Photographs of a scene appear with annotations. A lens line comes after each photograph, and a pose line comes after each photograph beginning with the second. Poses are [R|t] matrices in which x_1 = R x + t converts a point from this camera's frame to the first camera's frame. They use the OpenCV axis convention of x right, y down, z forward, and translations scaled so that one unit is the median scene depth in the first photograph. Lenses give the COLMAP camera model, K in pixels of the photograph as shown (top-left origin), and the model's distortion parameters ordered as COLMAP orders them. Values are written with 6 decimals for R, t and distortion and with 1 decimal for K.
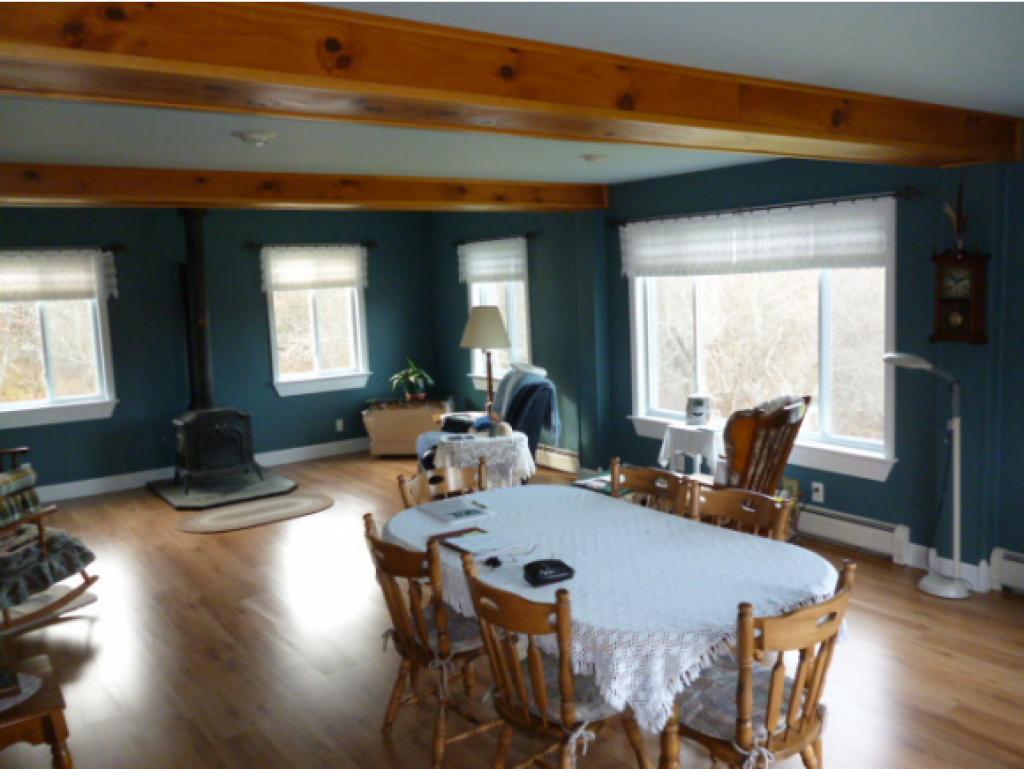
lens RADIAL K [[869.3, 0, 512.0], [0, 869.3, 384.5], [0, 0, 1]] dist [-0.017087, -0.002493]
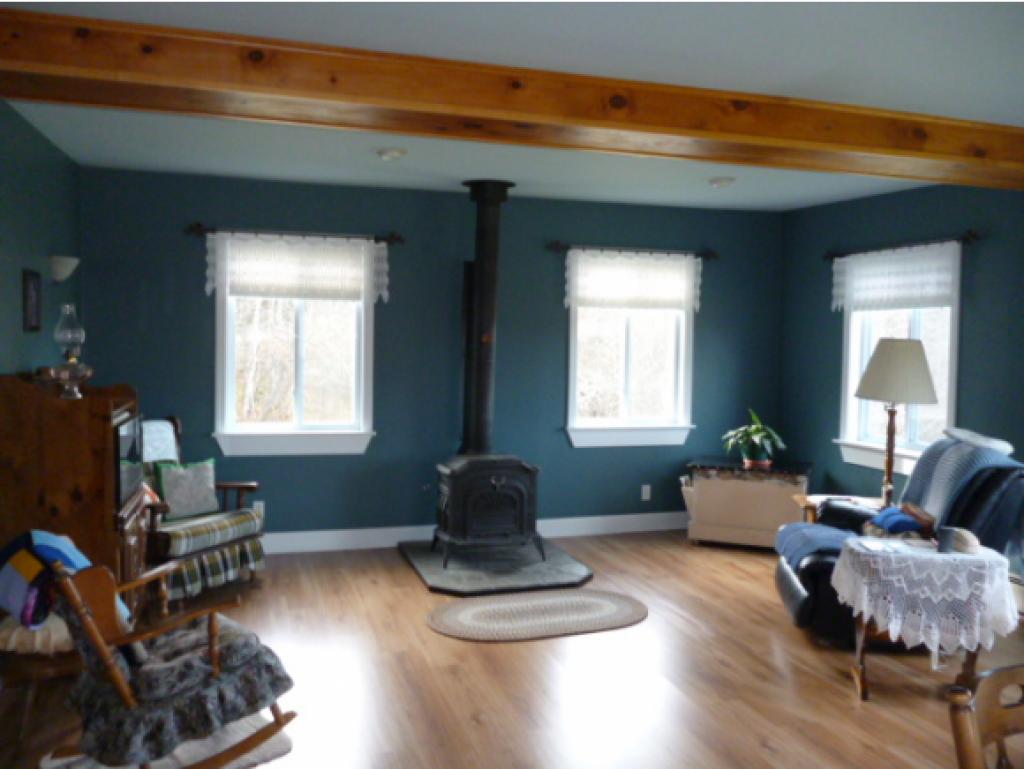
lens RADIAL K [[840.0, 0, 512.0], [0, 840.0, 384.5], [0, 0, 1]] dist [-0.080239, 0.003748]
pose [[0.952340, 0.072887, -0.296203, -0.118967], [-0.092068, 0.994430, -0.051312, 0.002788], [0.290813, 0.076137, 0.953746, 0.318206]]
